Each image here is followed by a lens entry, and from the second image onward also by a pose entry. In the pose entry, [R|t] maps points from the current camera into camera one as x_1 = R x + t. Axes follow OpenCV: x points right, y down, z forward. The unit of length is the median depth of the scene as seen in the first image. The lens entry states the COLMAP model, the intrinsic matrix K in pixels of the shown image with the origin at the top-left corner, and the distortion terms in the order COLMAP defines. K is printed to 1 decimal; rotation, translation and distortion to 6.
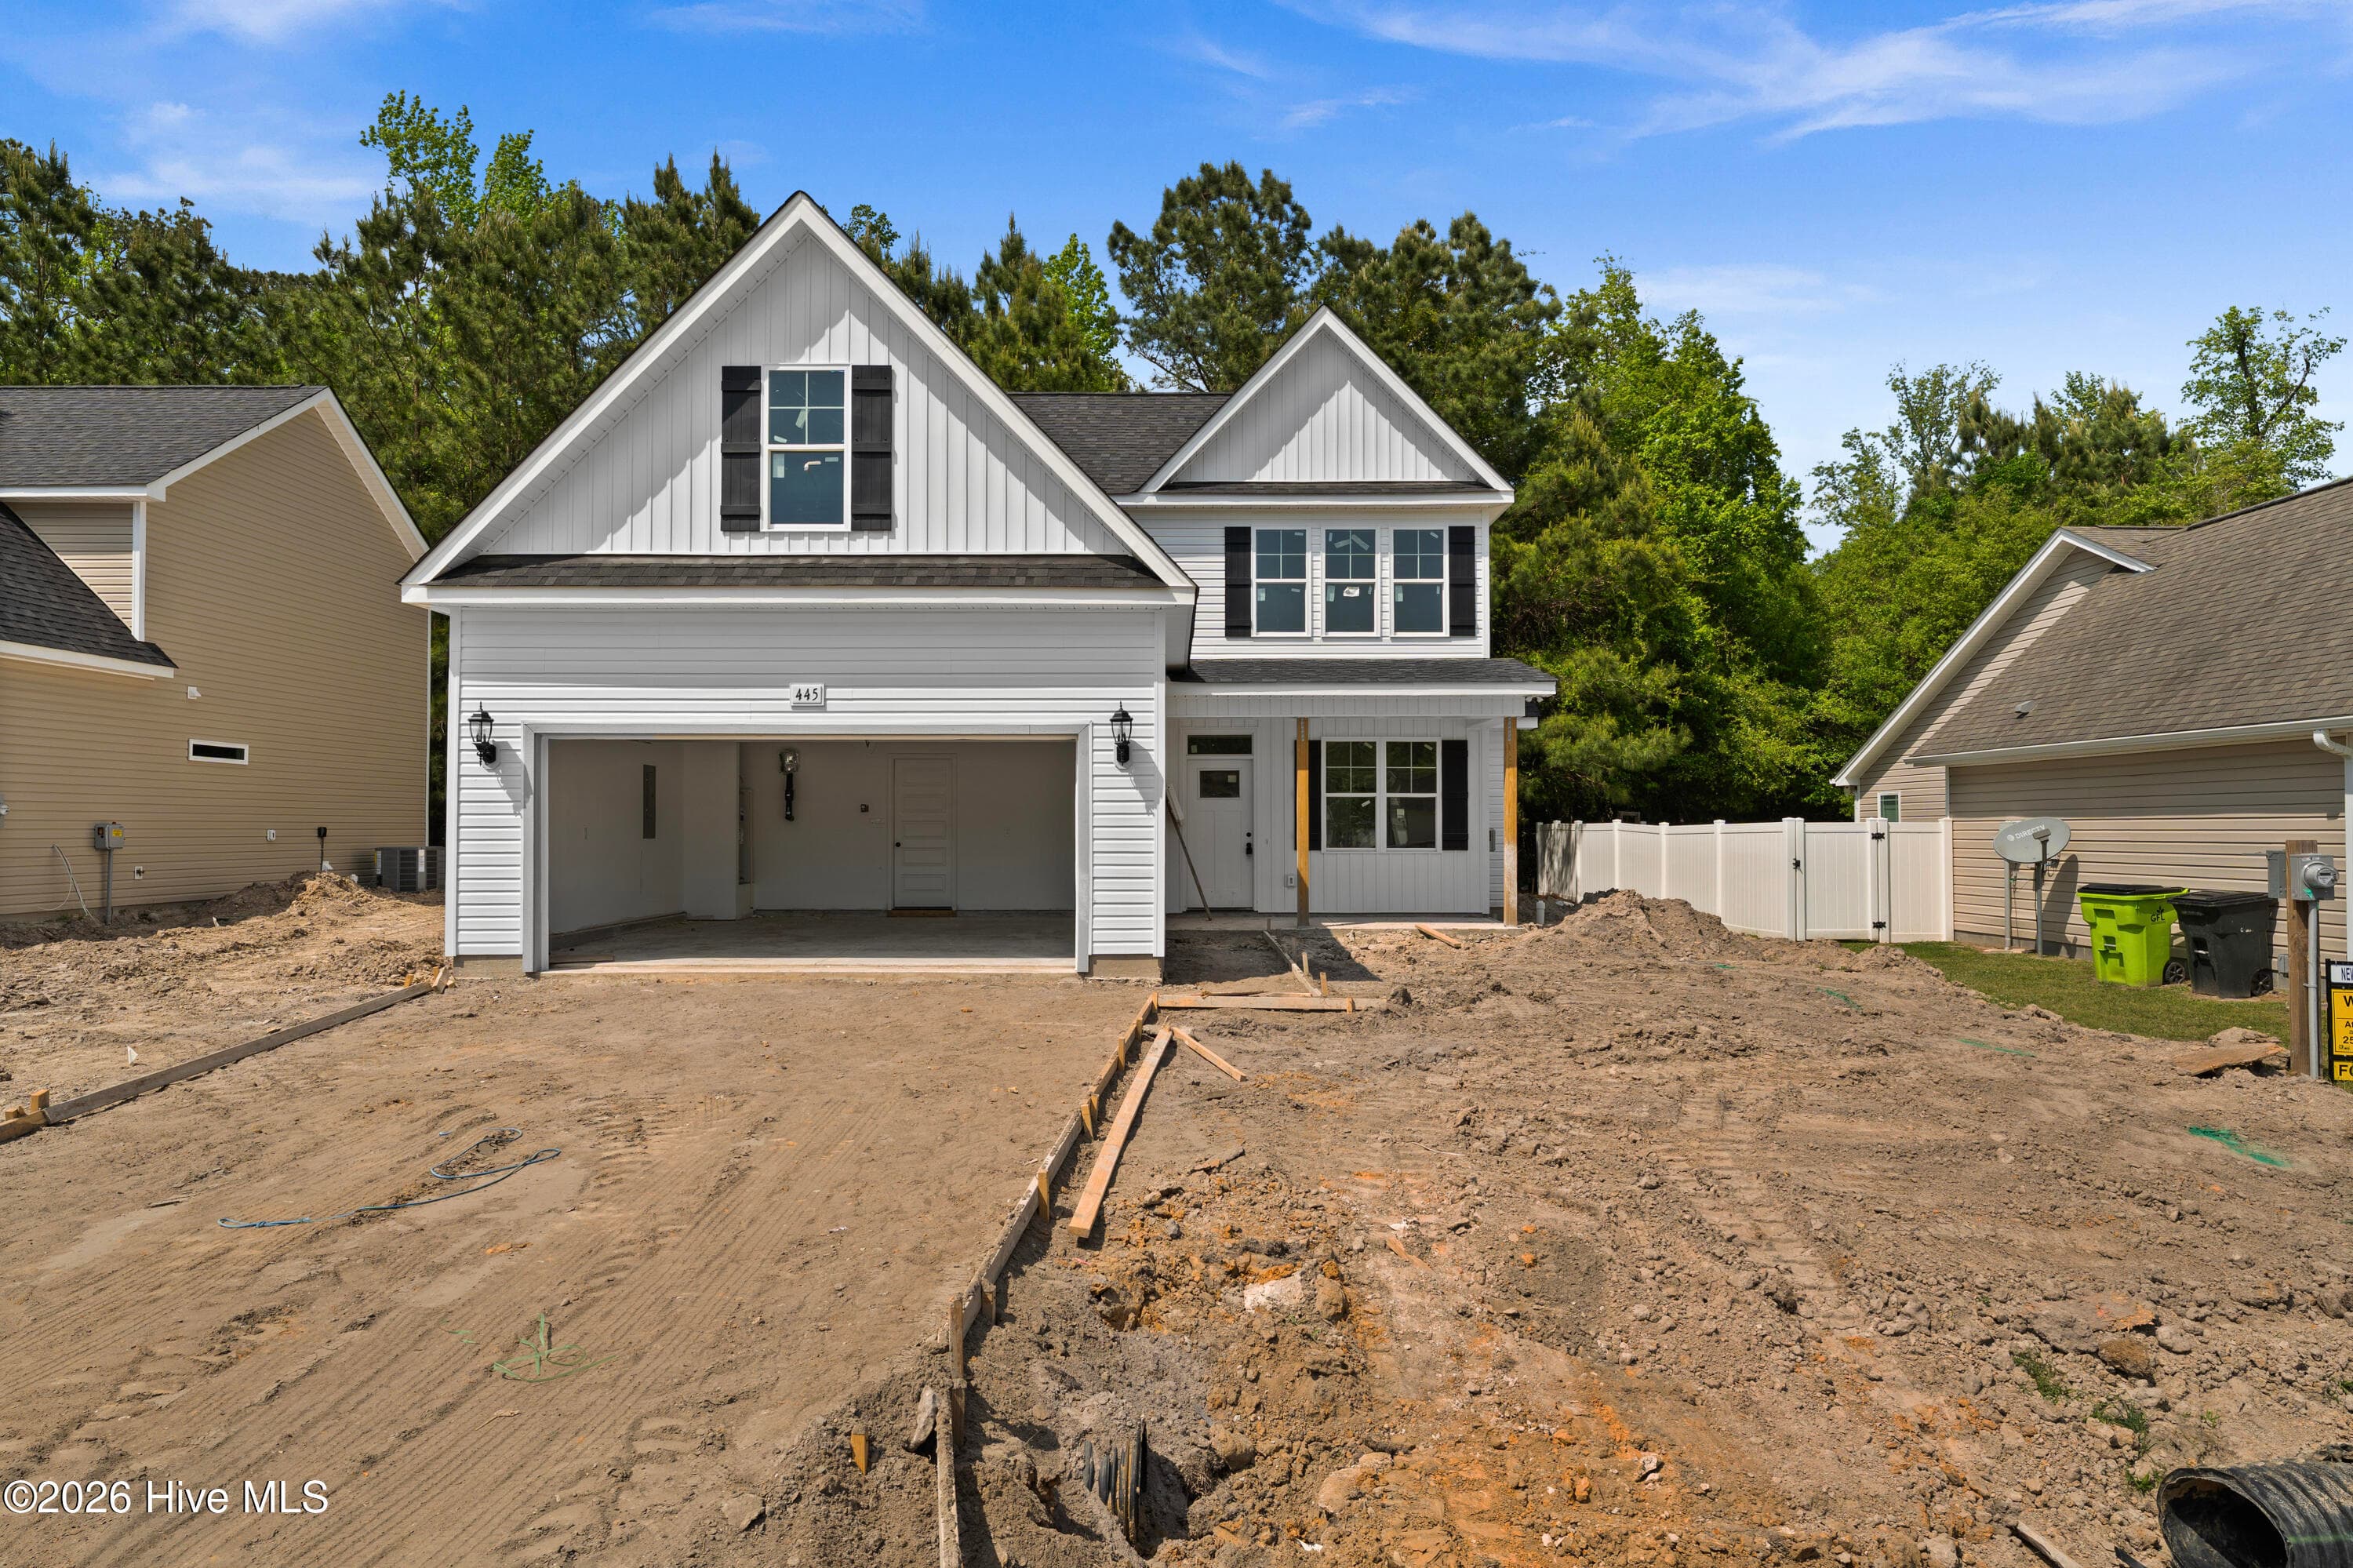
lens RADIAL K [[1343.4, 0, 1179.9], [0, 1343.4, 819.7], [0, 0, 1]] dist [-0.015397, 0.004038]
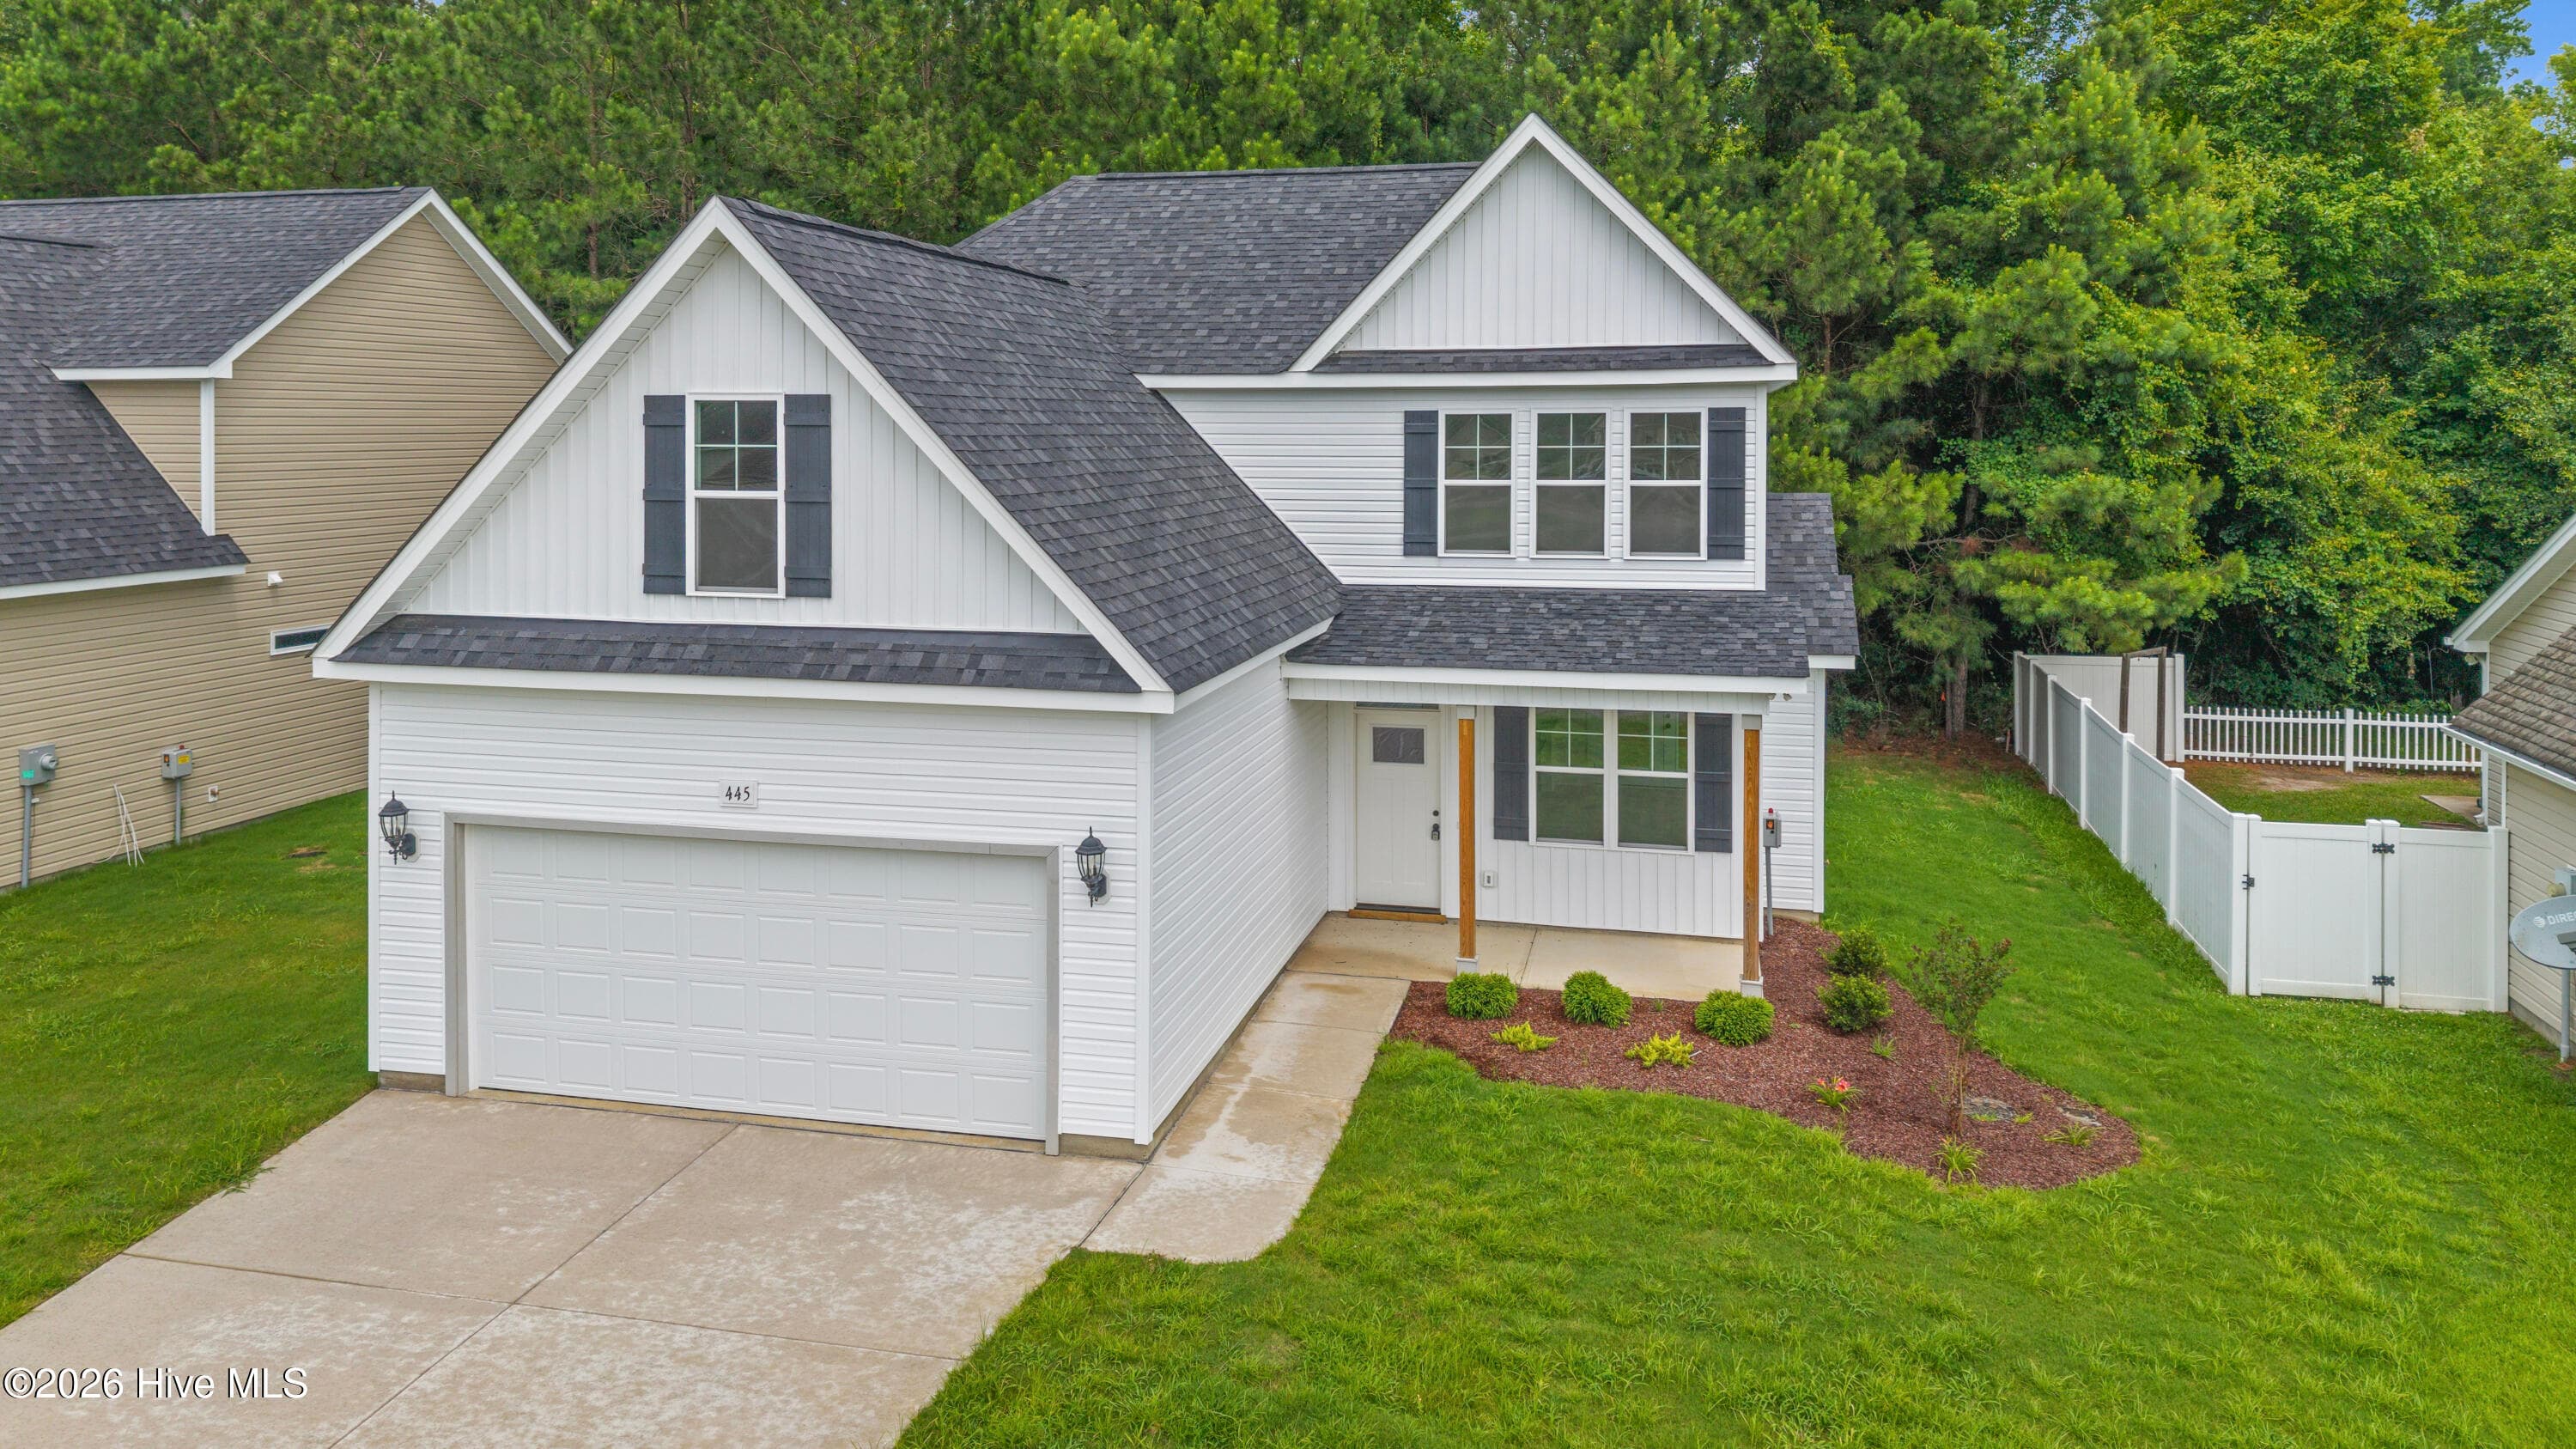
lens RADIAL K [[1809.0, 0, 1291.5], [0, 1809.0, 459.2], [0, 0, 1]] dist [0.007516, -0.003924]
pose [[0.972981, 0.004503, -0.230840, 0.210123], [0.001754, 0.999637, 0.026893, -0.220977], [0.230877, -0.026571, 0.972620, -0.004839]]
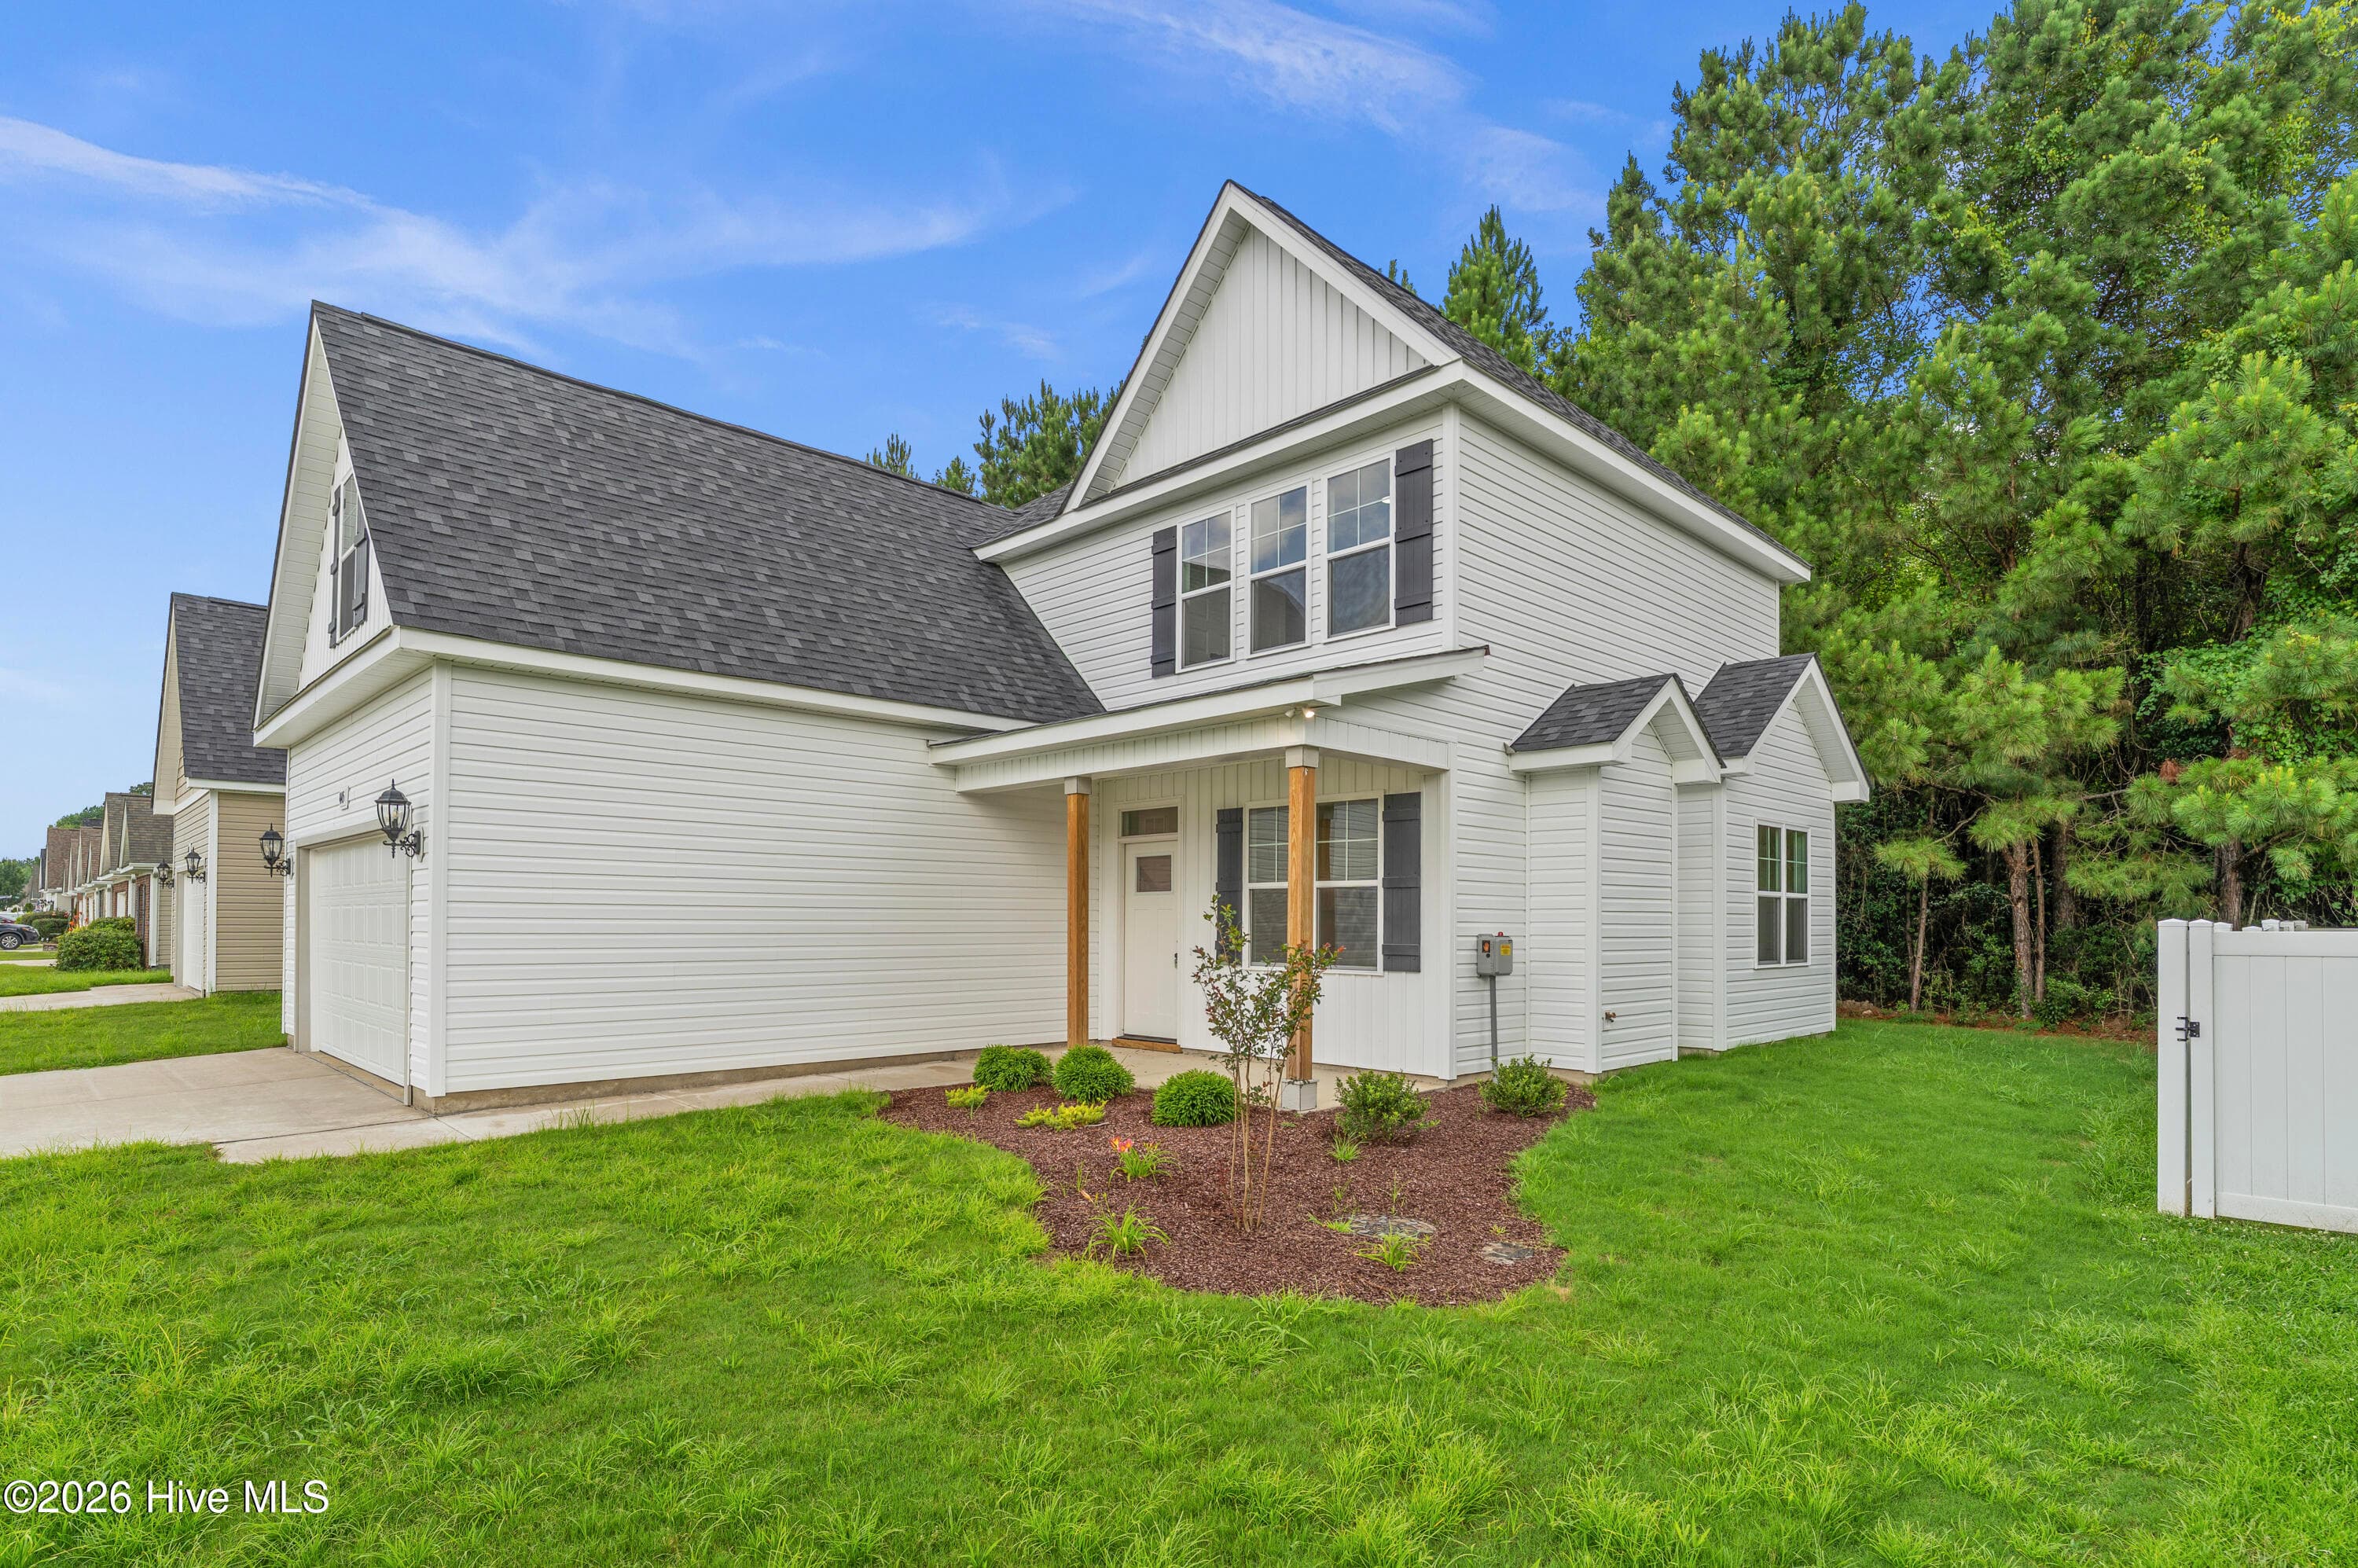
lens RADIAL K [[1232.1, 0, 1197.1], [0, 1232.1, 910.8], [0, 0, 1]] dist [-0.007730, -0.000733]
pose [[0.702826, -0.005331, -0.711342, 0.547108], [0.000055, 0.999972, -0.007439, -0.001581], [0.711362, 0.005189, 0.702806, 0.542797]]
